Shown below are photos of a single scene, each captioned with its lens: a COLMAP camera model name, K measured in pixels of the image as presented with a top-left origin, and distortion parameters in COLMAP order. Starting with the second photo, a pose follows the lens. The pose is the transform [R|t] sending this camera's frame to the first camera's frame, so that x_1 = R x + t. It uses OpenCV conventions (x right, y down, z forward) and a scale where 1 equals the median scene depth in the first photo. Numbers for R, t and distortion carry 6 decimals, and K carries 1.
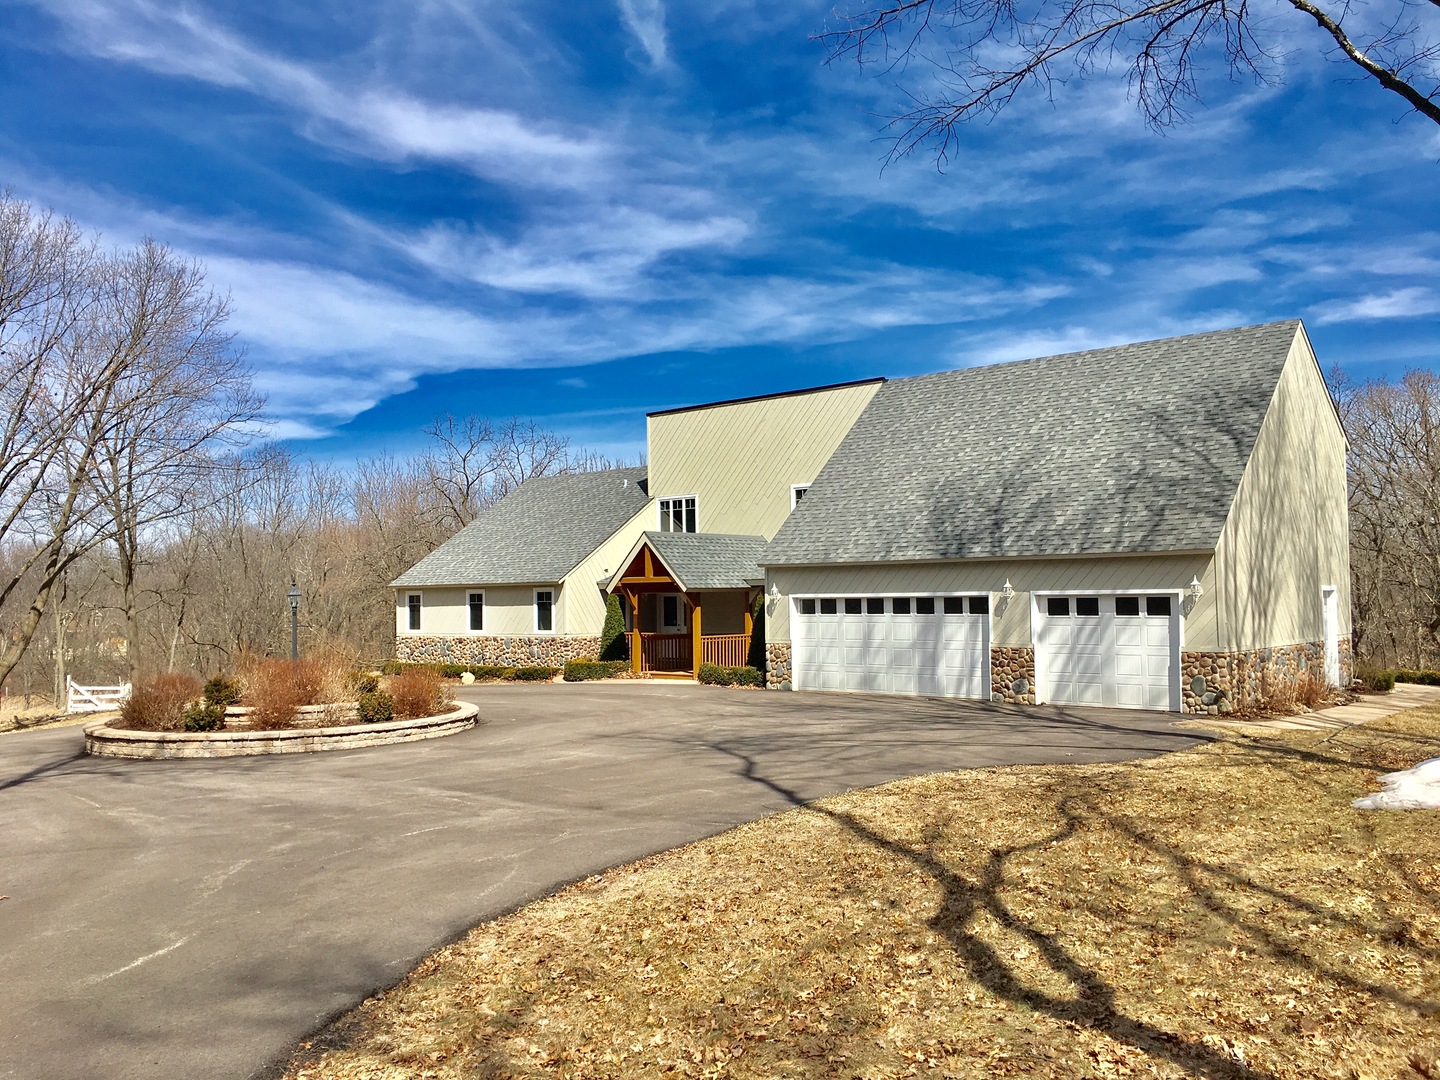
lens RADIAL K [[1217.8, 0, 720.0], [0, 1217.8, 540.0], [0, 0, 1]] dist [0.073638, -0.087137]
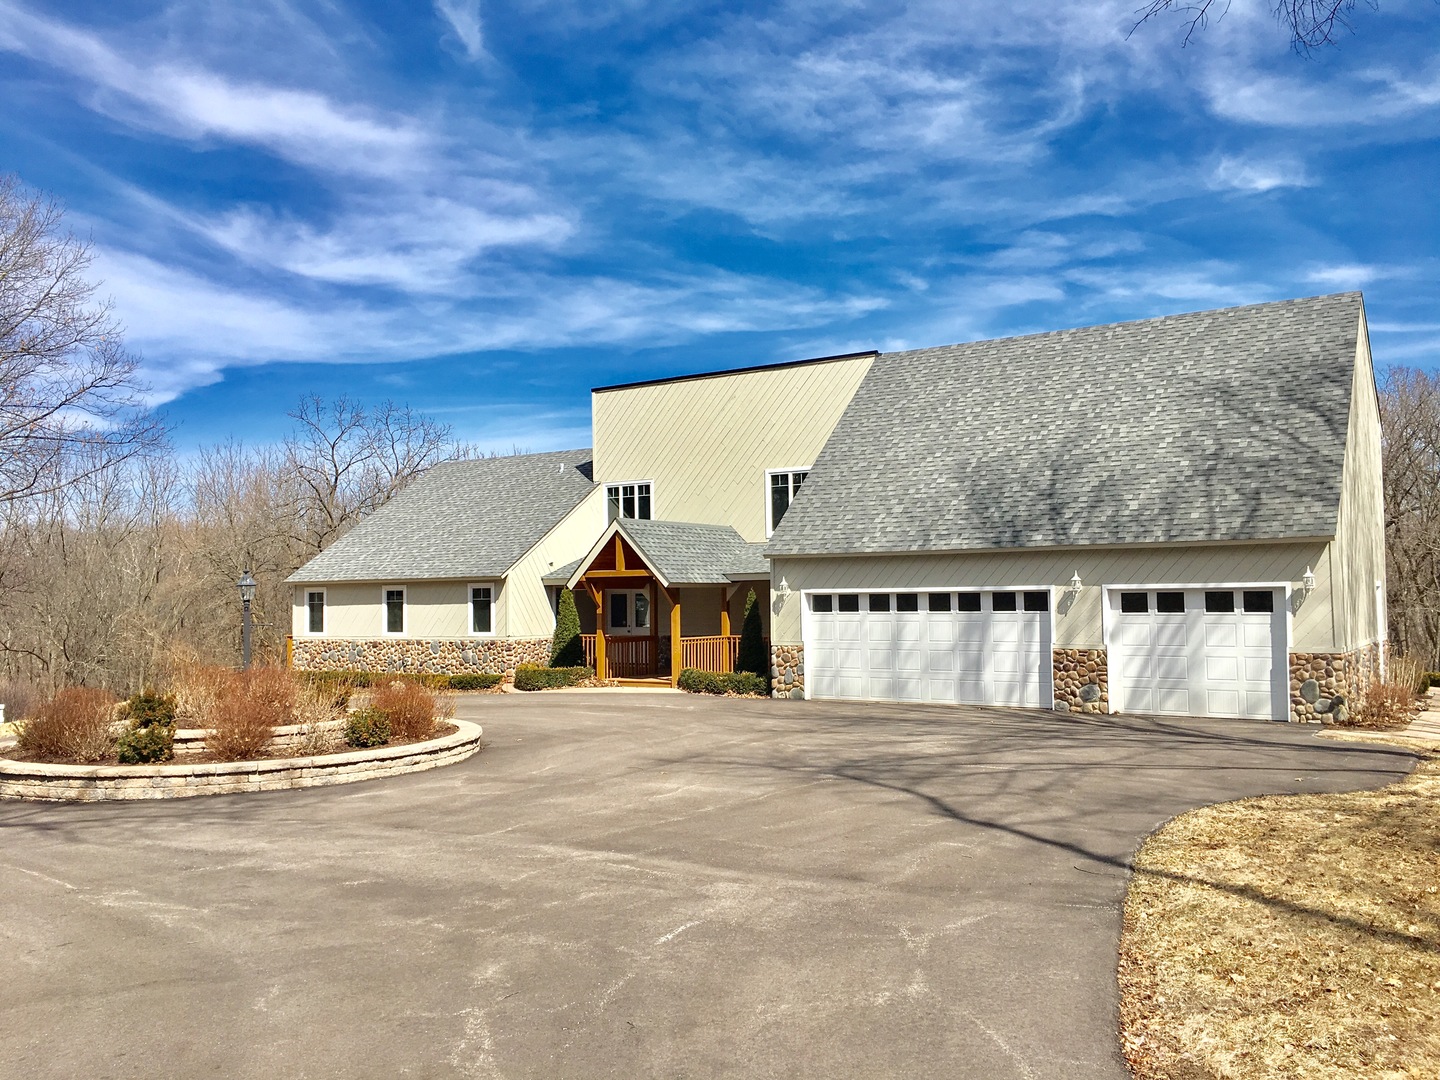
lens RADIAL K [[1223.3, 0, 721.3], [0, 1223.3, 541.8], [0, 0, 1]] dist [0.081649, -0.119289]
pose [[0.990885, 0.007927, 0.134477, -0.125630], [-0.007700, 0.999968, -0.002213, 0.013630], [-0.134491, 0.001157, 0.990914, 0.145651]]
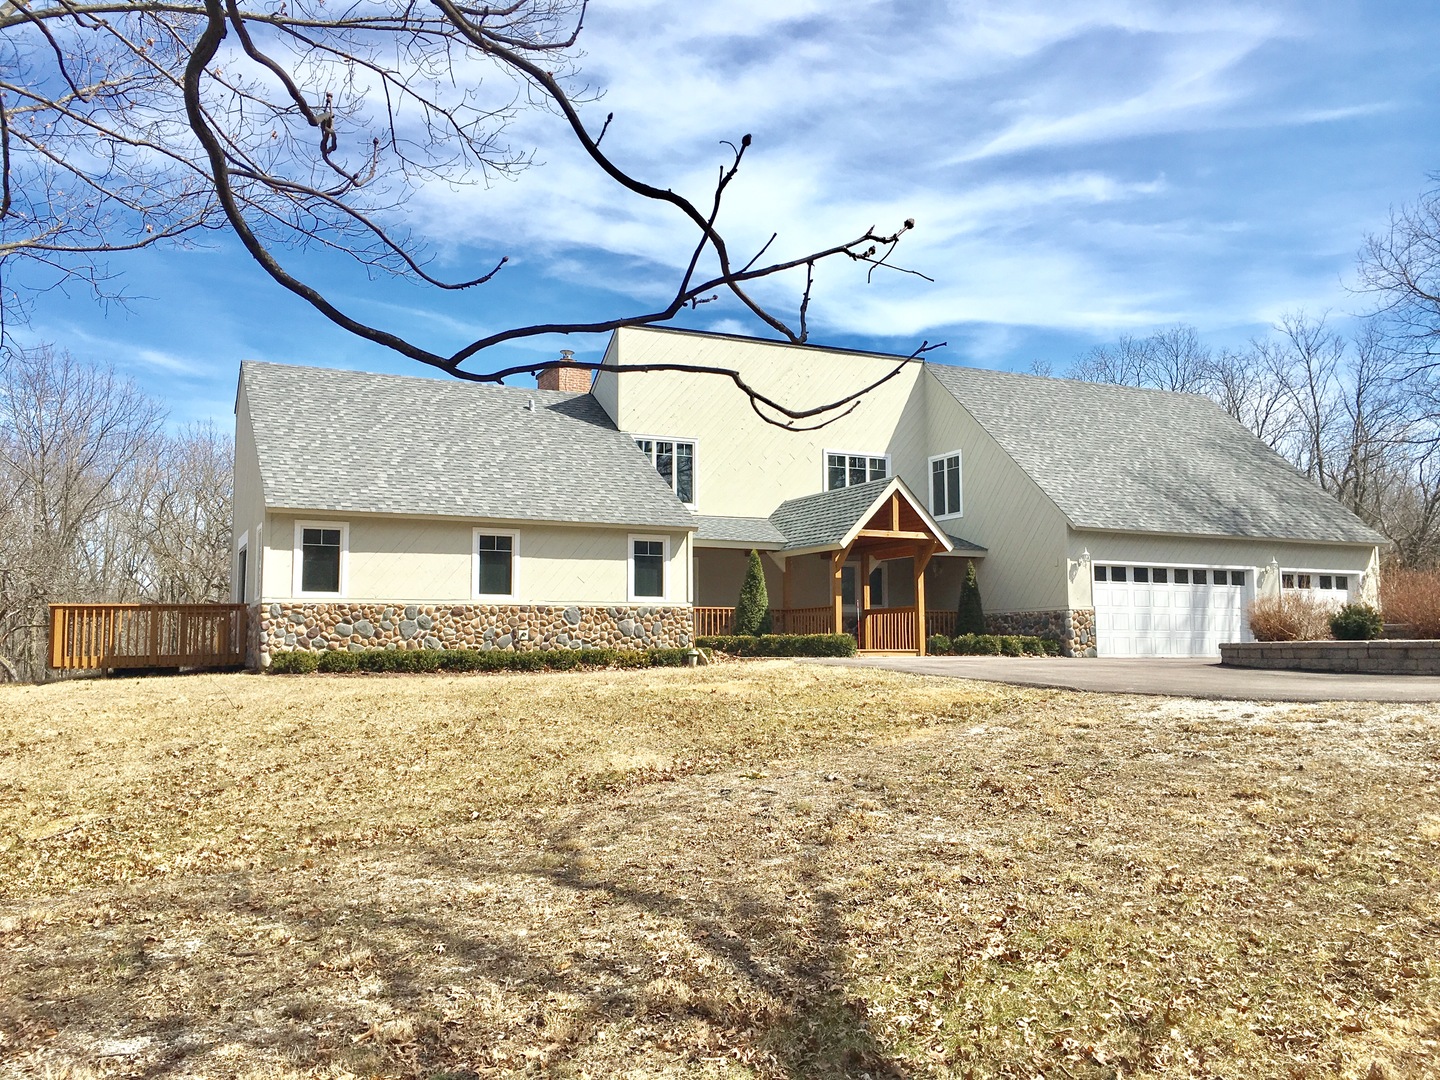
lens RADIAL K [[1217.8, 0, 720.0], [0, 1217.8, 540.0], [0, 0, 1]] dist [0.073638, -0.087137]
pose [[0.397537, 0.100102, 0.912109, -1.031493], [-0.043257, 0.994971, -0.090343, 0.139537], [-0.916566, -0.003541, 0.399868, 0.934307]]
